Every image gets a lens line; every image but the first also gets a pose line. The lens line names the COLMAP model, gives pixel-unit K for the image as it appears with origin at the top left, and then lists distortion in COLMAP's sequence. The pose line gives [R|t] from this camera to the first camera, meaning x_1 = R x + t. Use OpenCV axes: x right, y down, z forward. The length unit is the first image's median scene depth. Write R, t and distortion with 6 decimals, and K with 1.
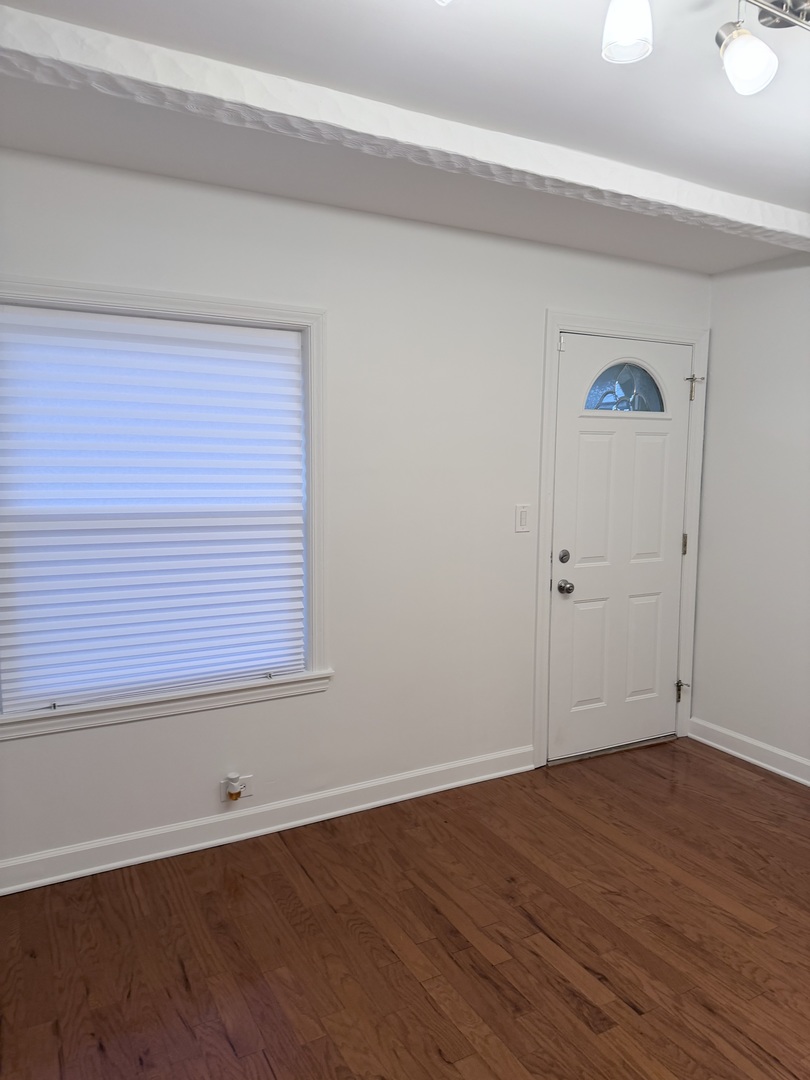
lens RADIAL K [[759.4, 0, 407.5], [0, 759.4, 536.7], [0, 0, 1]] dist [0.029715, -0.024795]
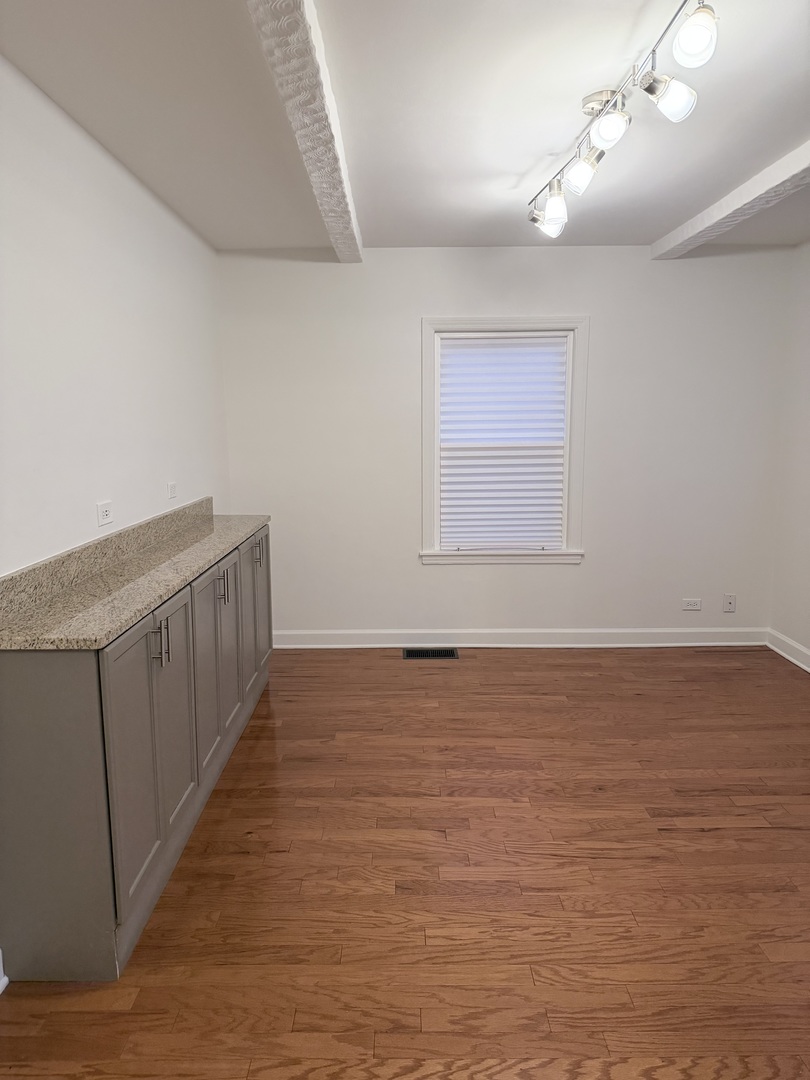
lens RADIAL K [[759.4, 0, 406.7], [0, 759.4, 537.0], [0, 0, 1]] dist [0.029715, -0.024795]
pose [[-0.492651, 0.115476, -0.862531, 1.496076], [-0.071971, 0.982355, 0.172626, -0.069356], [0.867246, 0.147121, -0.475647, 1.094831]]
